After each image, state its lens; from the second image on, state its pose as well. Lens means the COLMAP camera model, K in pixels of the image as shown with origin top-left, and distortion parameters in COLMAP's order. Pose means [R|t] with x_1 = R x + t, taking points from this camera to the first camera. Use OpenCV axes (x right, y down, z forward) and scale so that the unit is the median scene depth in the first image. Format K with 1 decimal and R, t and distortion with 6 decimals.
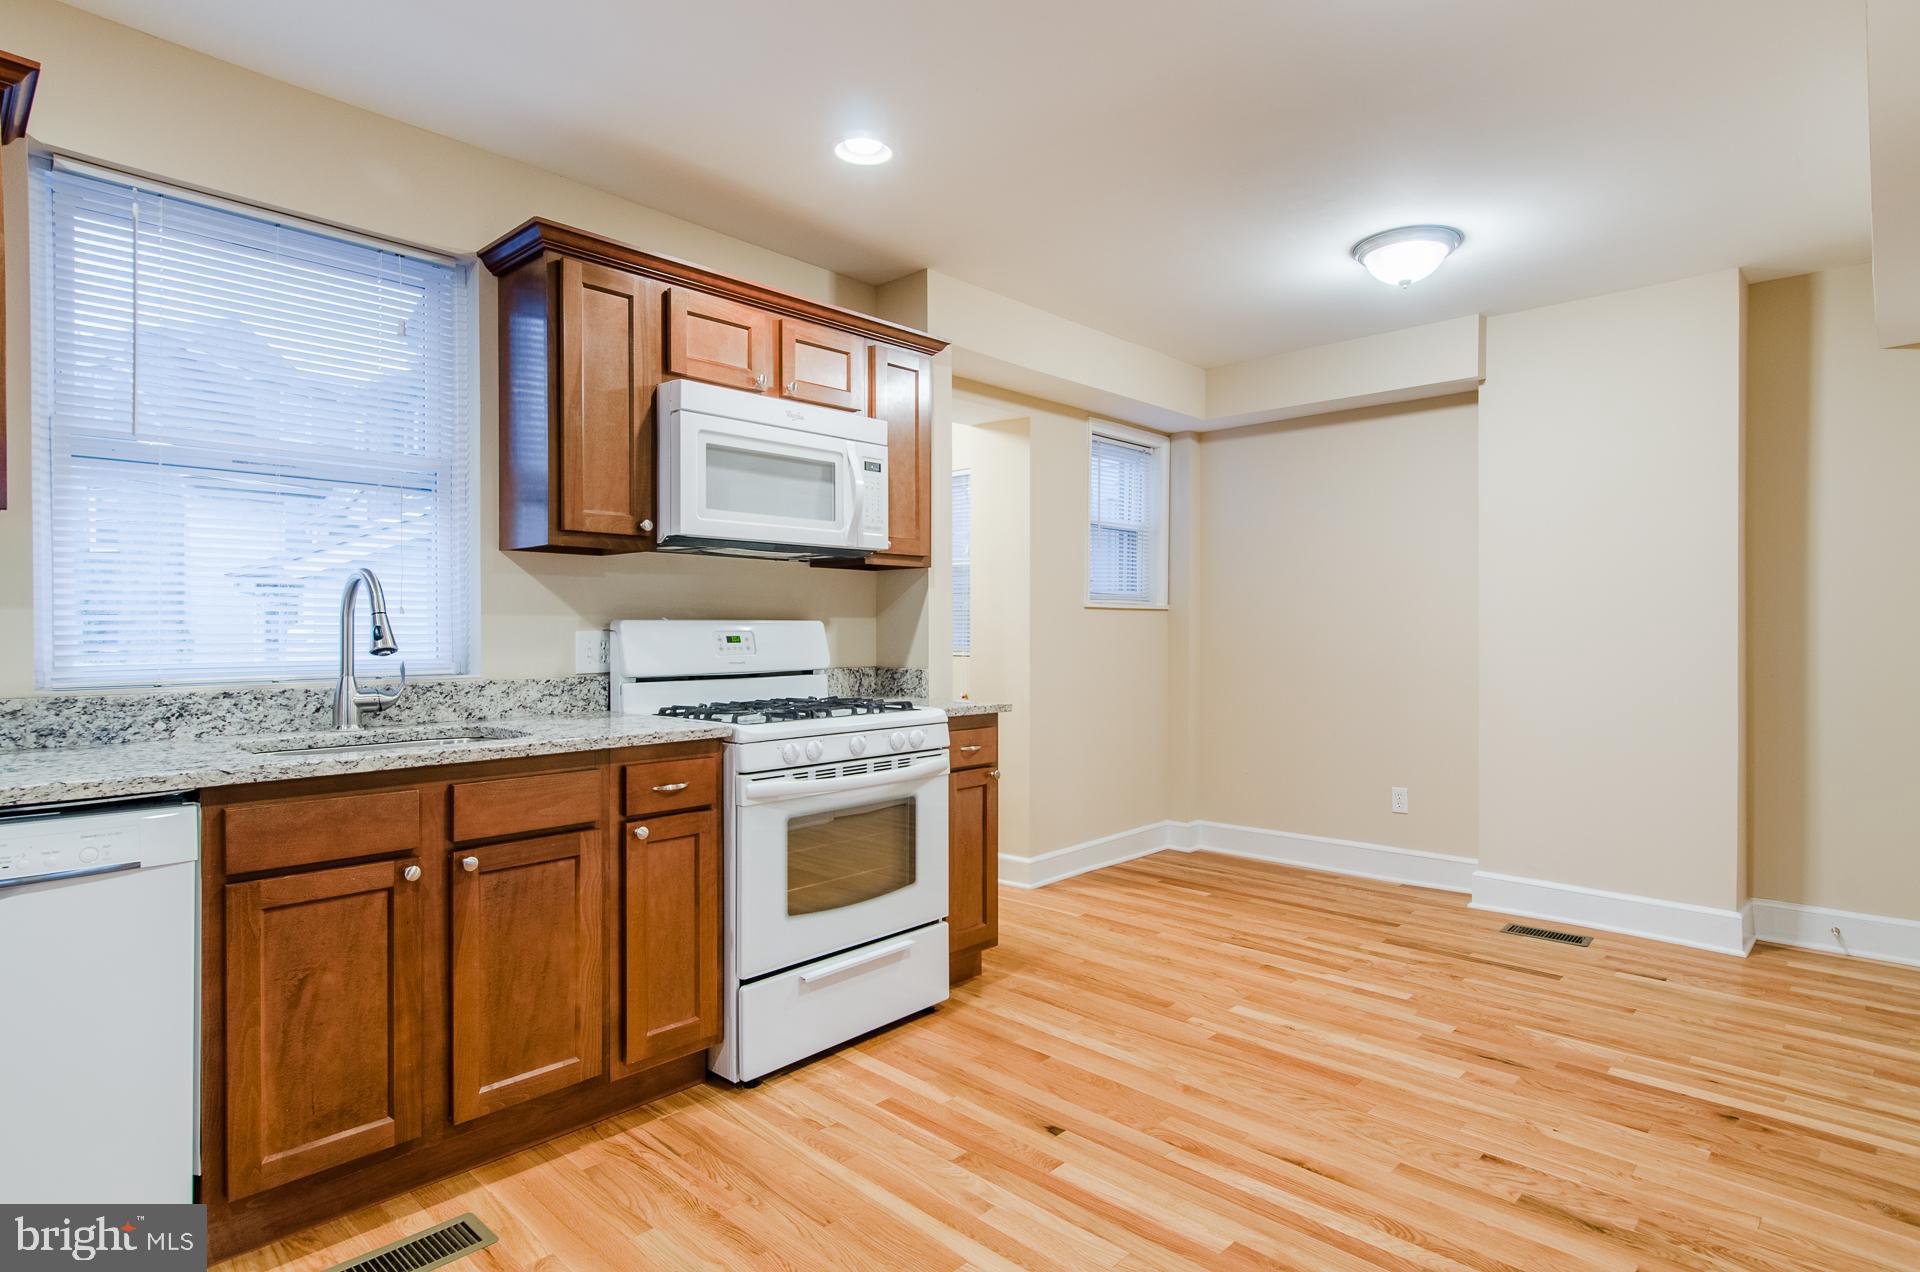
lens RADIAL K [[1010.5, 0, 966.7], [0, 1010.5, 631.2], [0, 0, 1]] dist [0.005749, -0.004828]
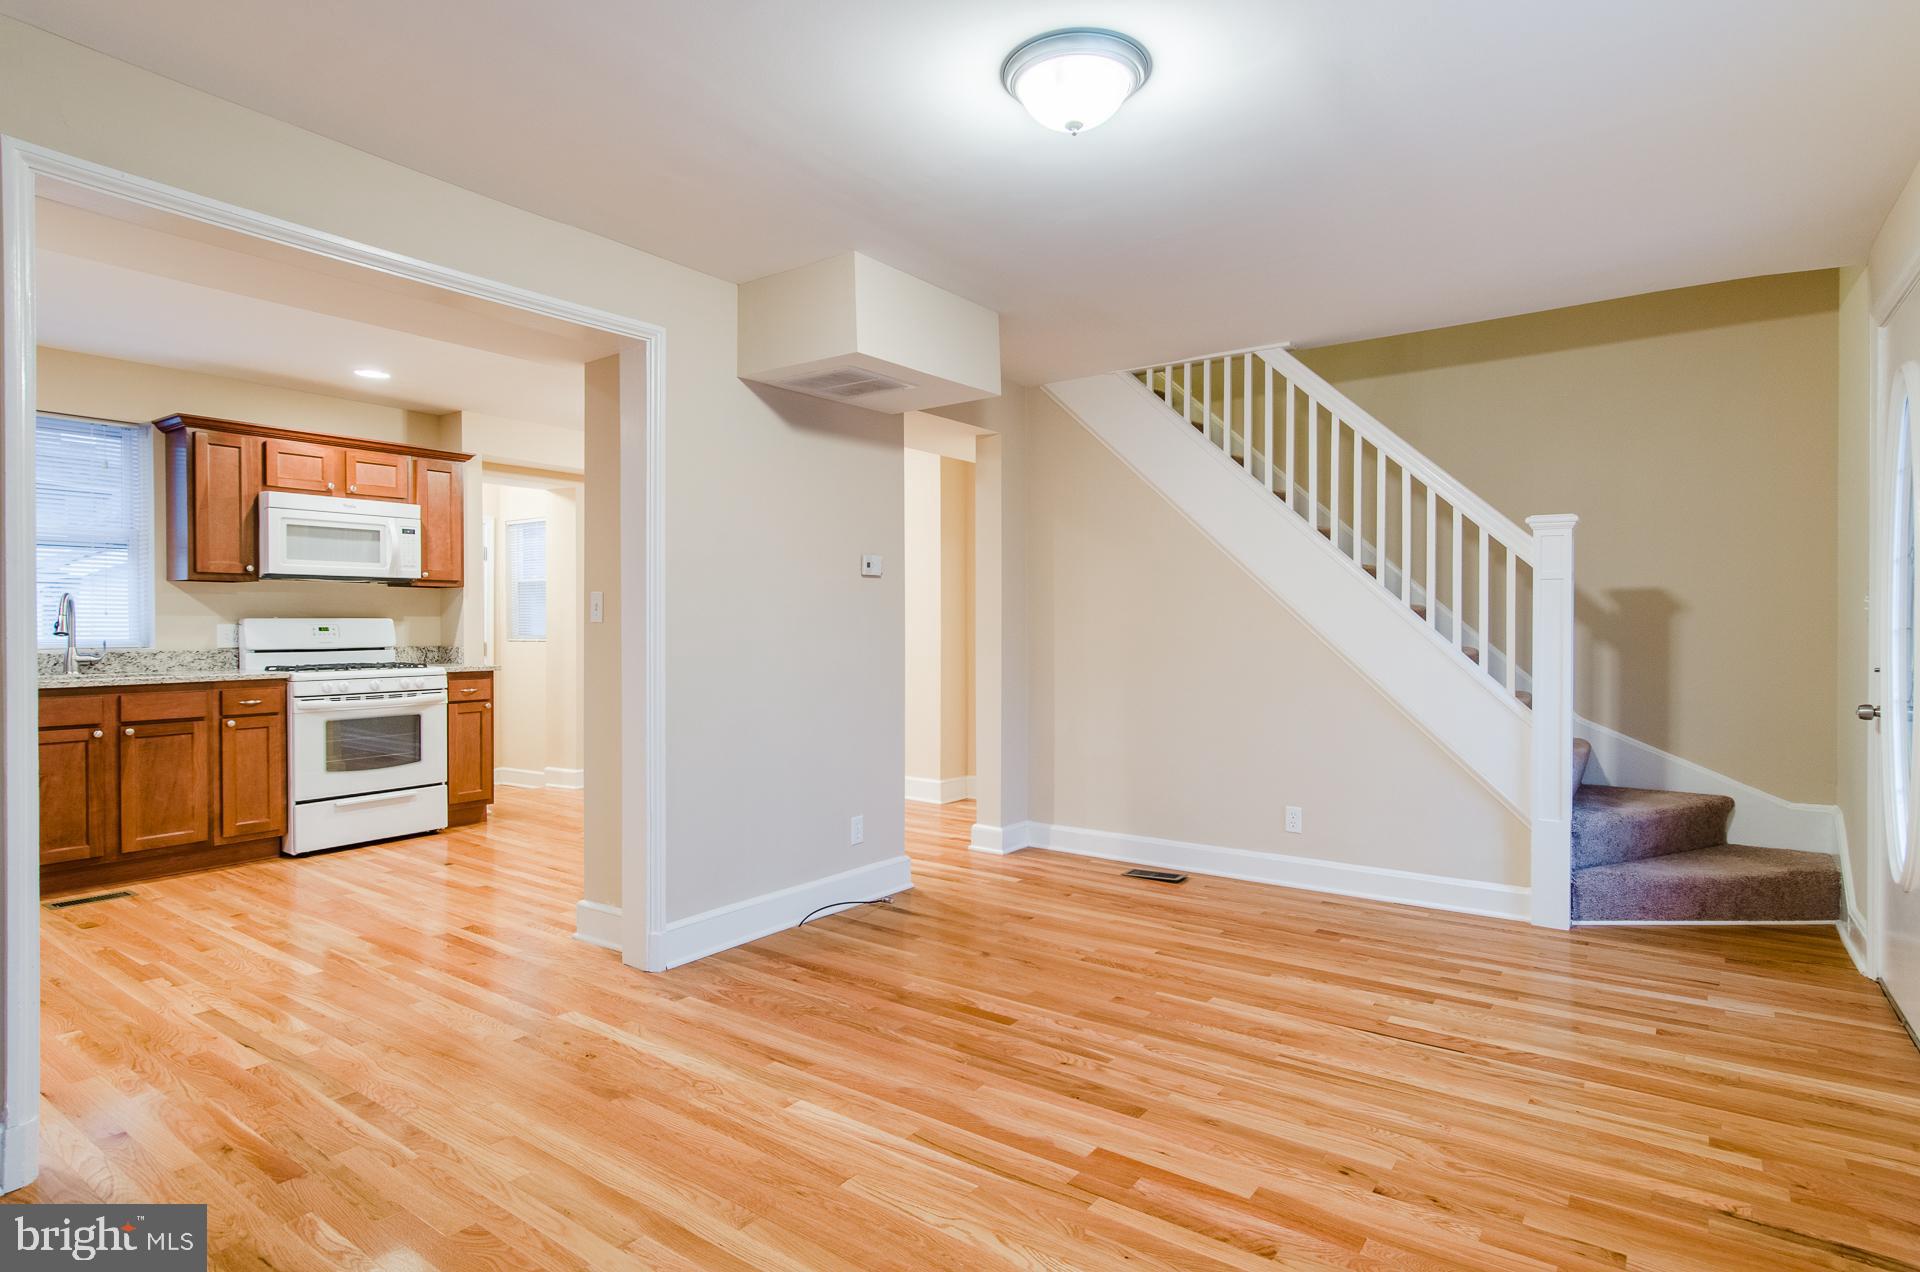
lens RADIAL K [[1010.5, 0, 966.4], [0, 1010.5, 631.5], [0, 0, 1]] dist [0.005749, -0.004828]
pose [[0.991729, -0.001502, 0.128340, 0.747297], [0.000624, 0.999976, 0.006879, 0.001184], [-0.128347, -0.006742, 0.991706, -1.019936]]
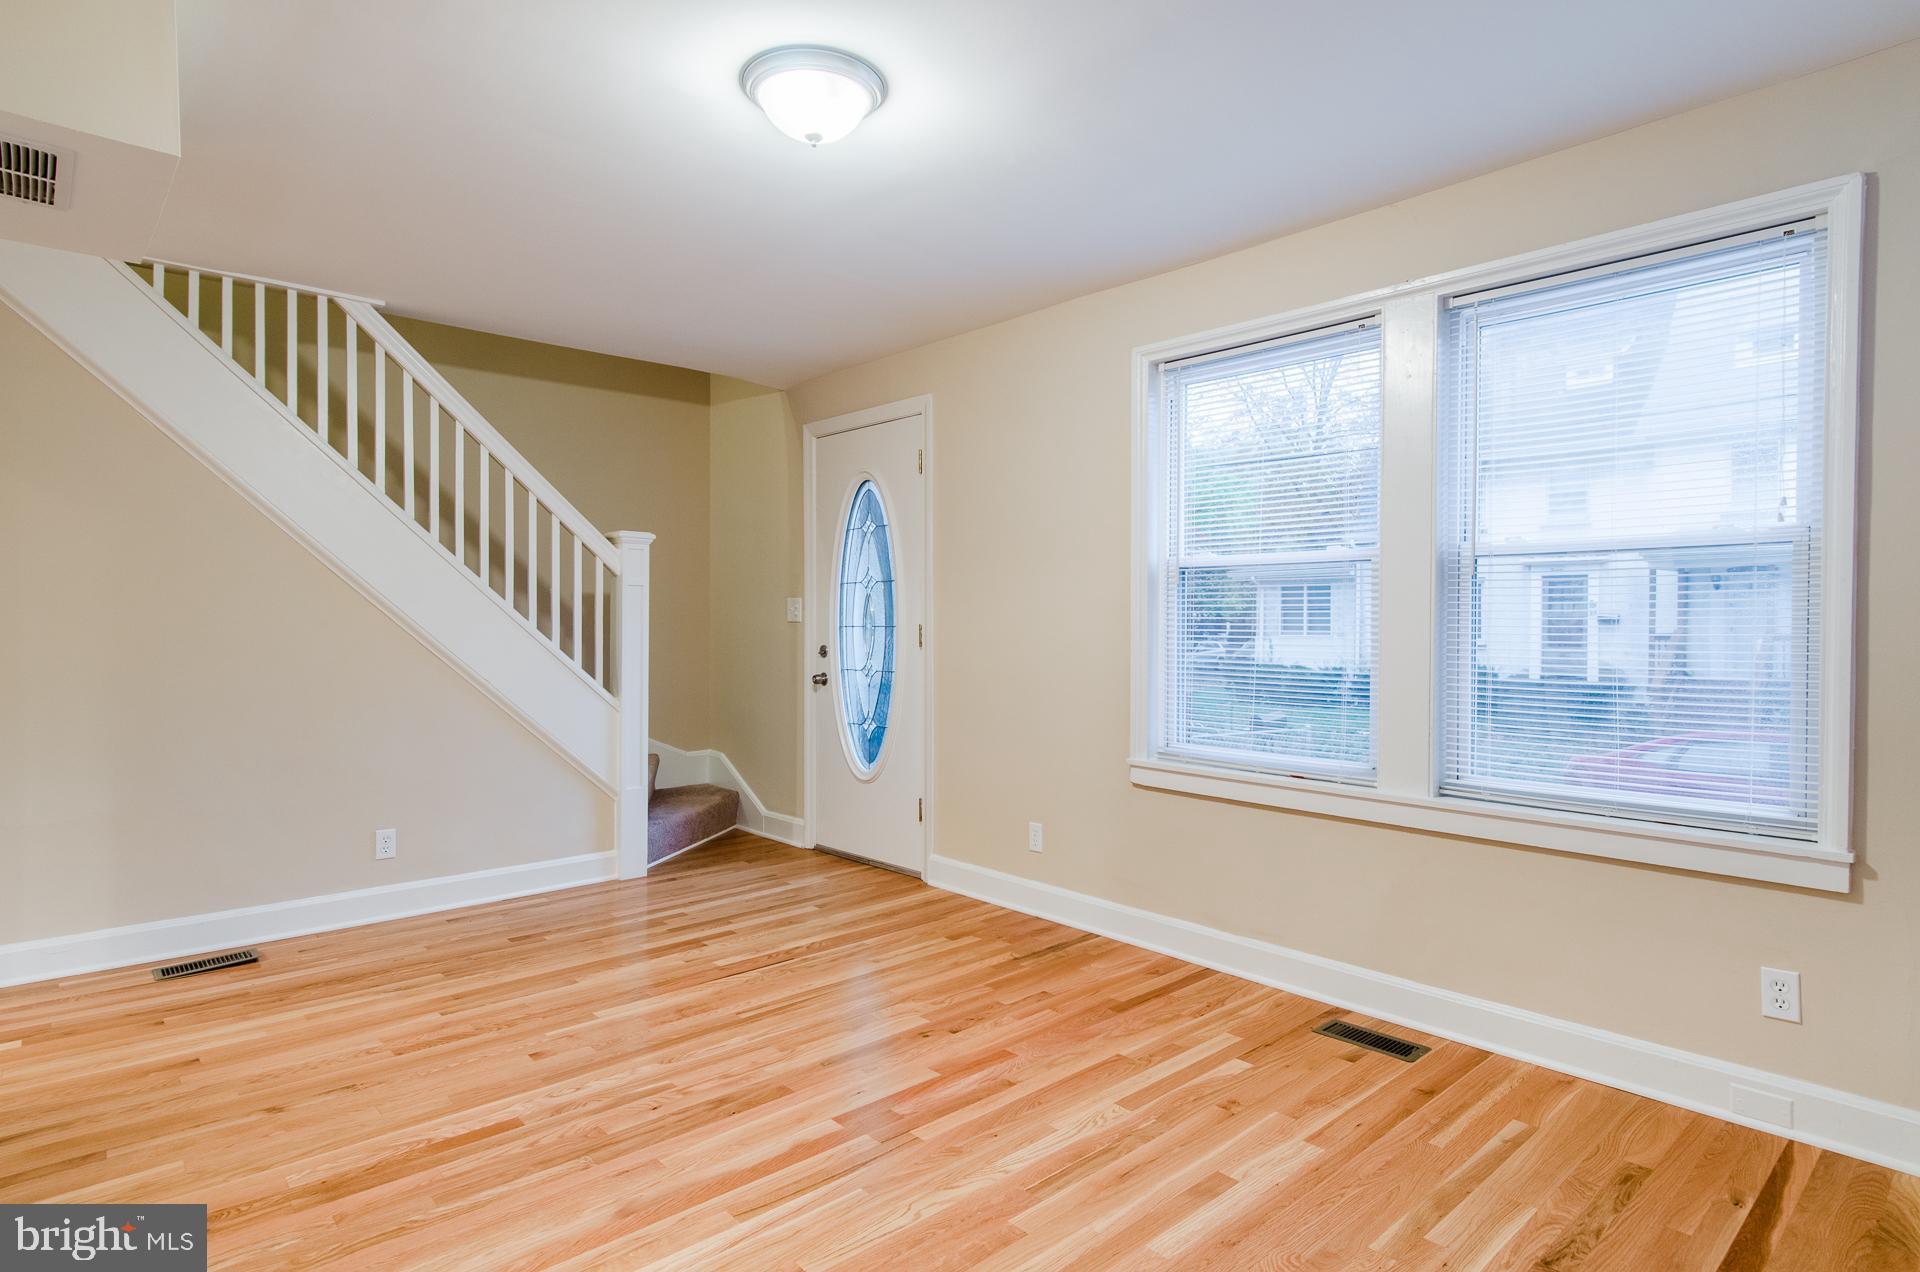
lens RADIAL K [[1010.5, 0, 964.3], [0, 1010.5, 633.9], [0, 0, 1]] dist [0.005749, -0.004828]
pose [[0.074464, -0.010440, 0.997169, 0.107937], [-0.001535, 0.999943, 0.010584, 0.000093], [-0.997222, -0.002319, 0.074444, -0.402558]]
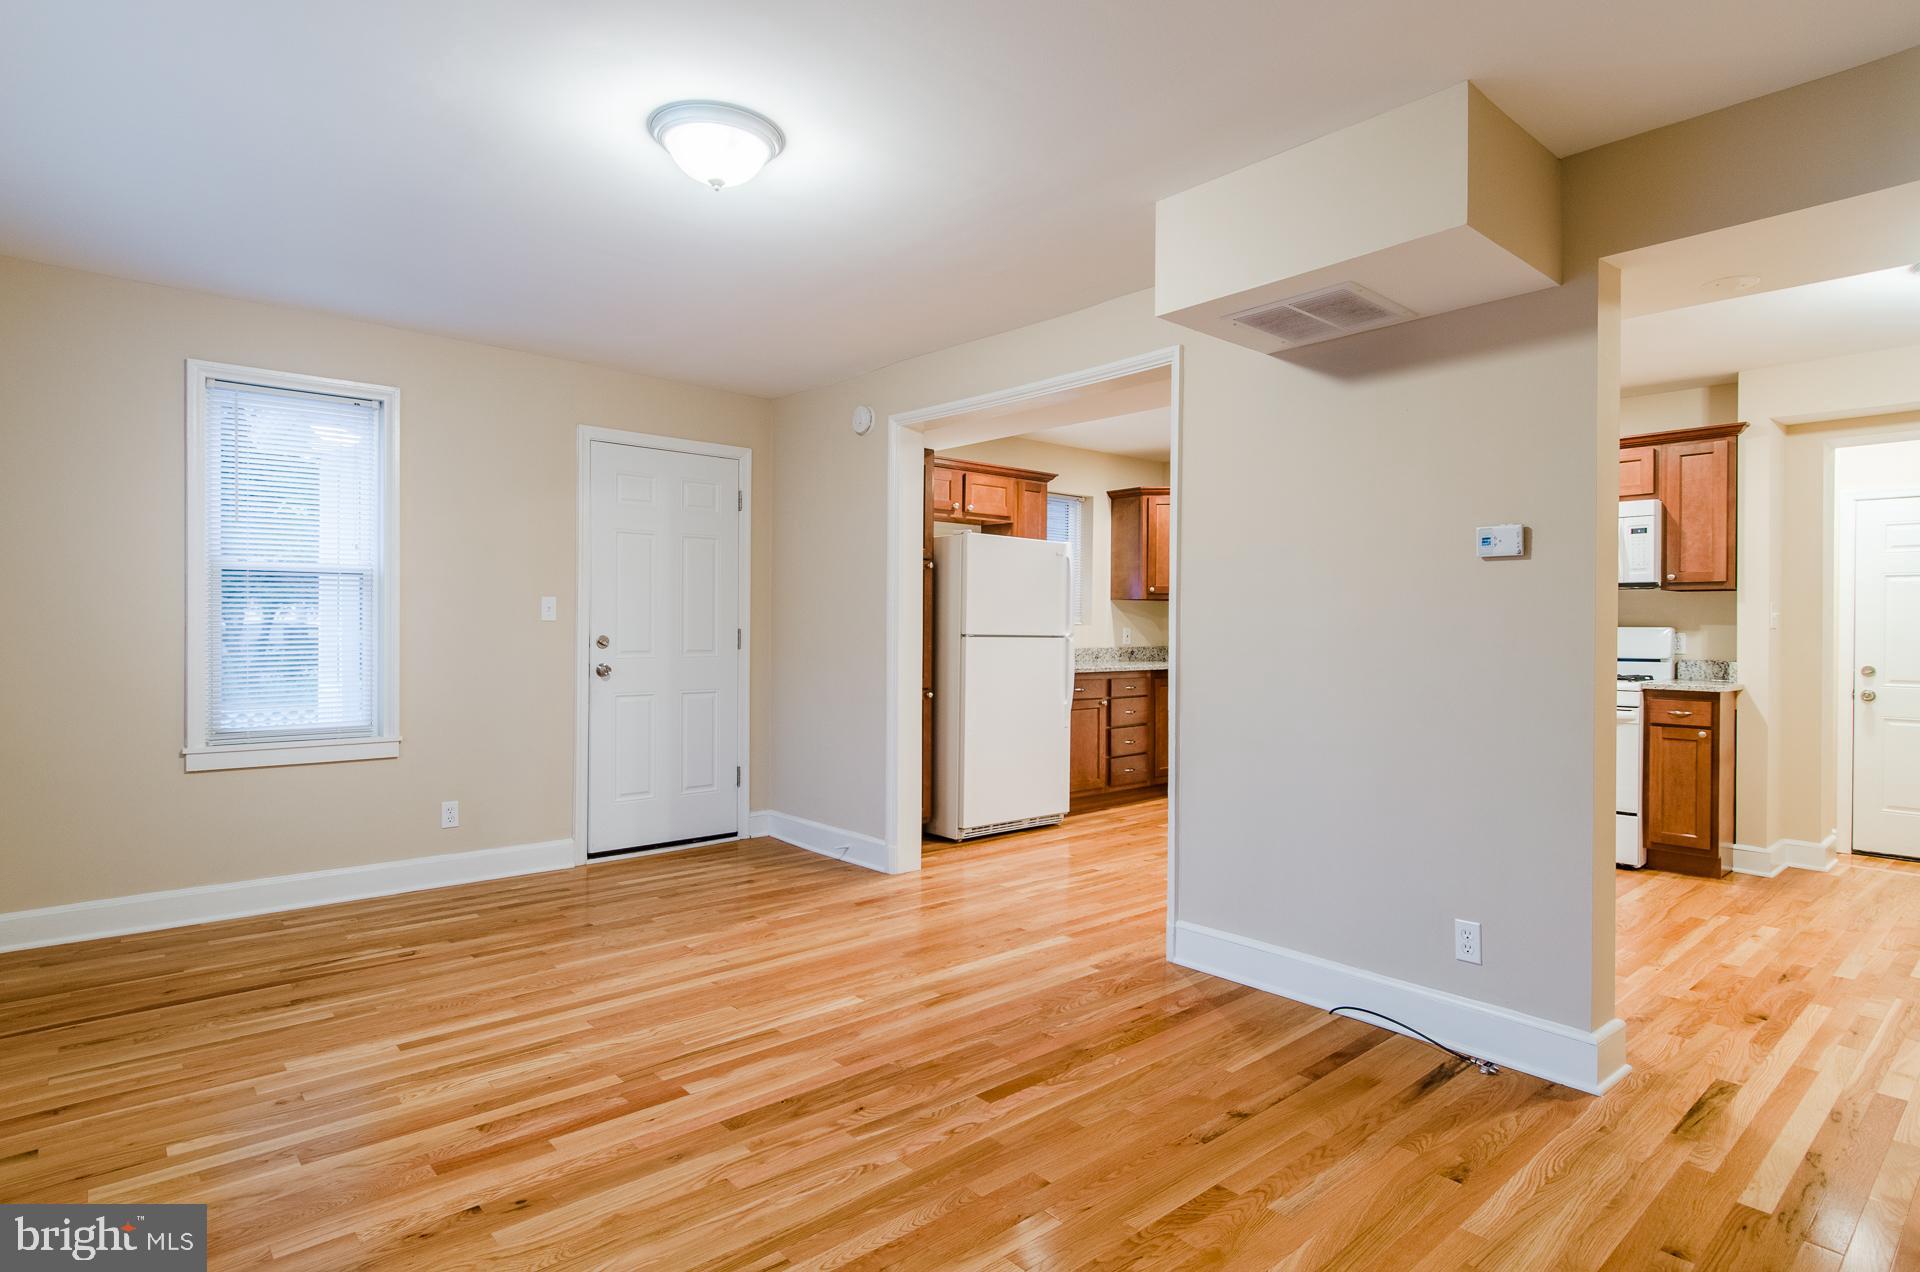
lens RADIAL K [[1010.5, 0, 962.1], [0, 1010.5, 631.2], [0, 0, 1]] dist [0.005749, -0.004828]
pose [[-0.092081, 0.003025, -0.995747, 1.840025], [-0.010626, 0.999935, 0.004020, 0.000806], [0.995695, 0.010951, -0.092043, 0.097340]]
